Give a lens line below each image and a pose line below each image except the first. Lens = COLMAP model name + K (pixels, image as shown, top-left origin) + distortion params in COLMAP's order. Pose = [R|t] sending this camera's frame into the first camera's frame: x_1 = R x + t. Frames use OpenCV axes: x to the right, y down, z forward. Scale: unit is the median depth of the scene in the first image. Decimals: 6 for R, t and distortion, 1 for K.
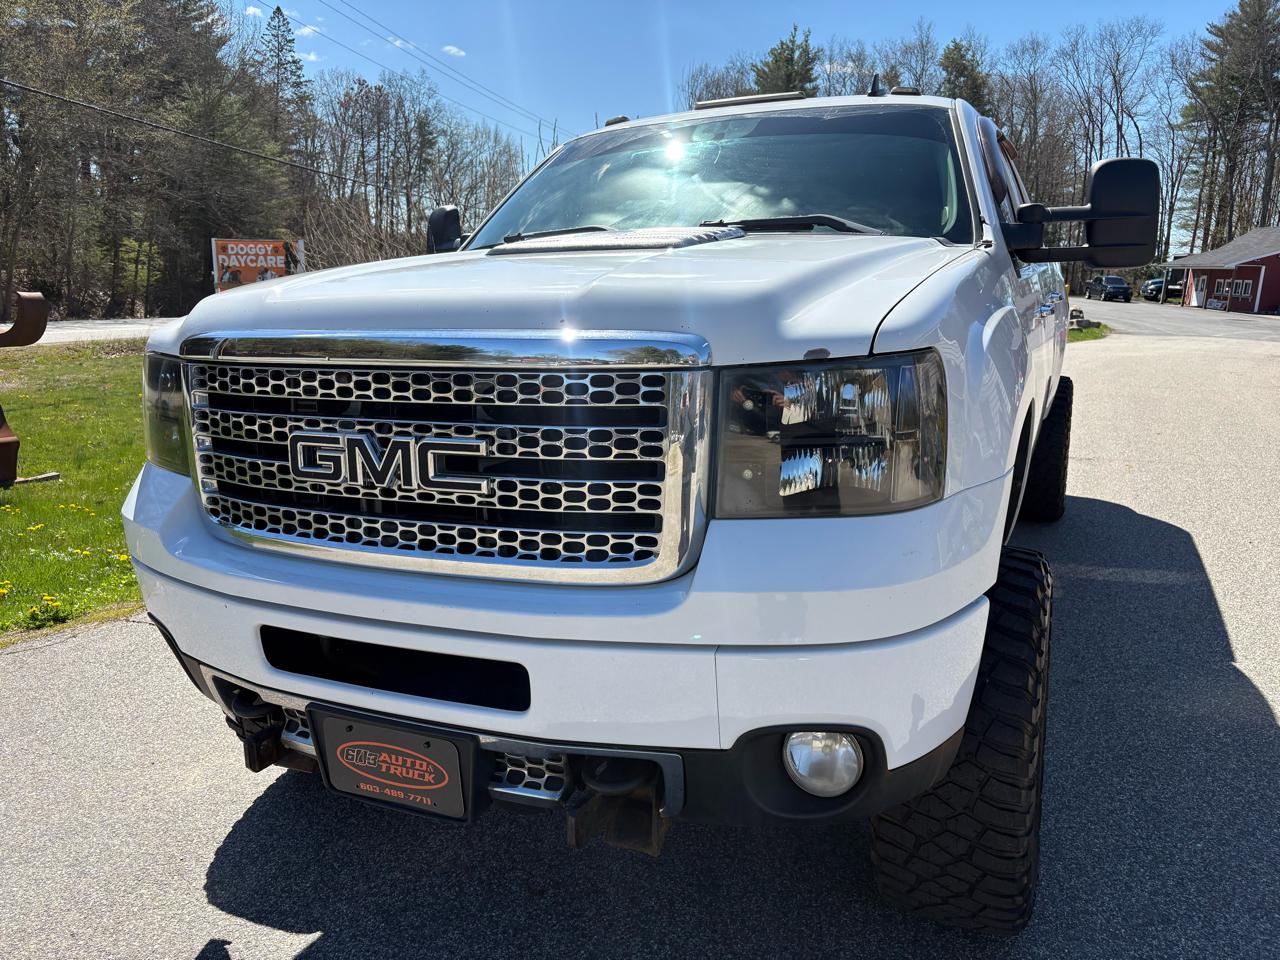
lens RADIAL K [[984.2, 0, 638.2], [0, 984.2, 468.4], [0, 0, 1]] dist [0.058107, -0.061099]
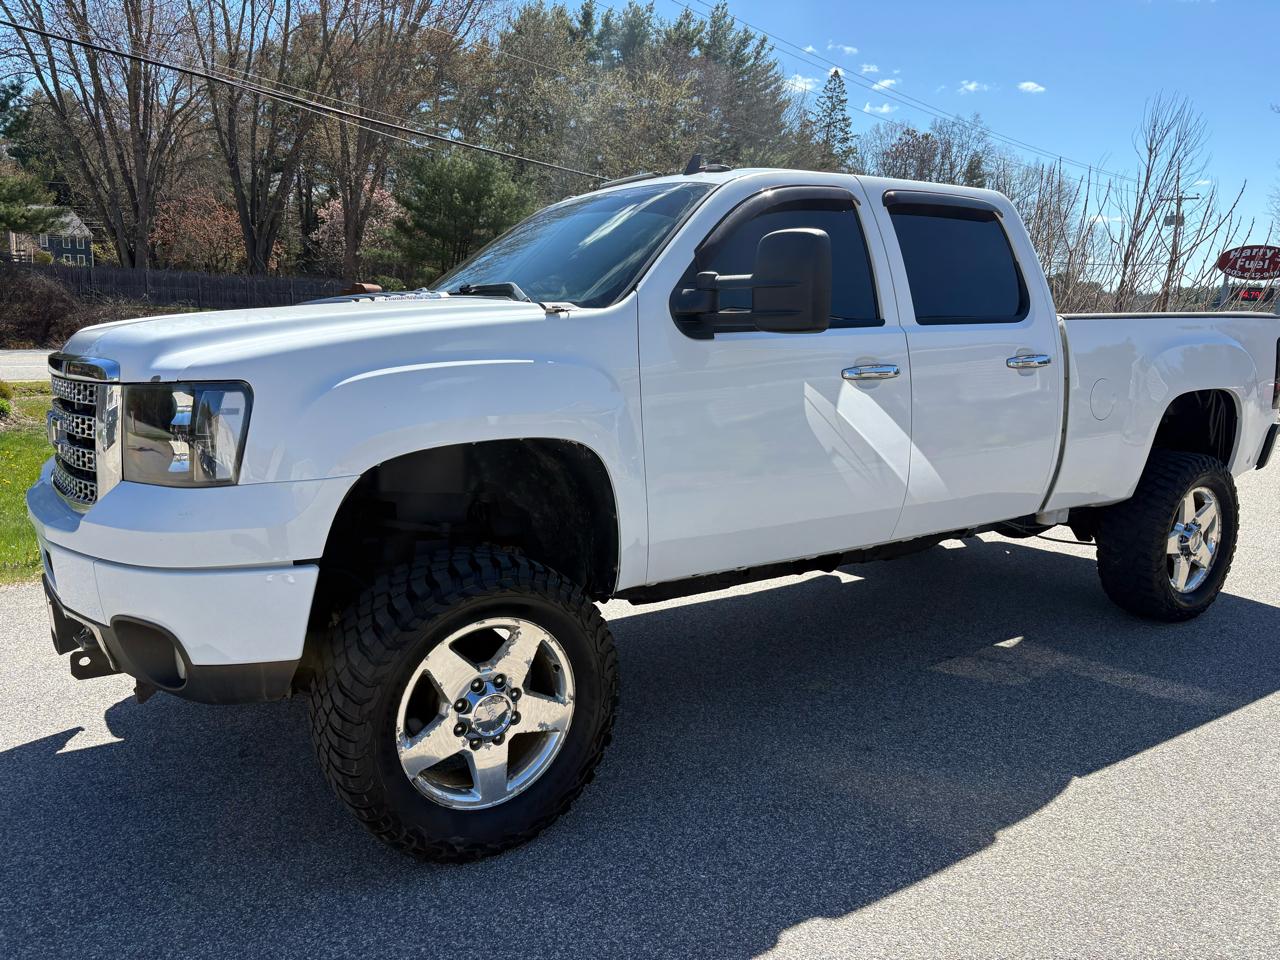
lens RADIAL K [[984.2, 0, 632.5], [0, 984.2, 483.6], [0, 0, 1]] dist [0.058107, -0.061099]
pose [[0.849898, 0.103787, -0.516626, 1.373452], [-0.118659, 0.992926, 0.004267, -0.038946], [0.513414, 0.057676, 0.856201, 0.060172]]
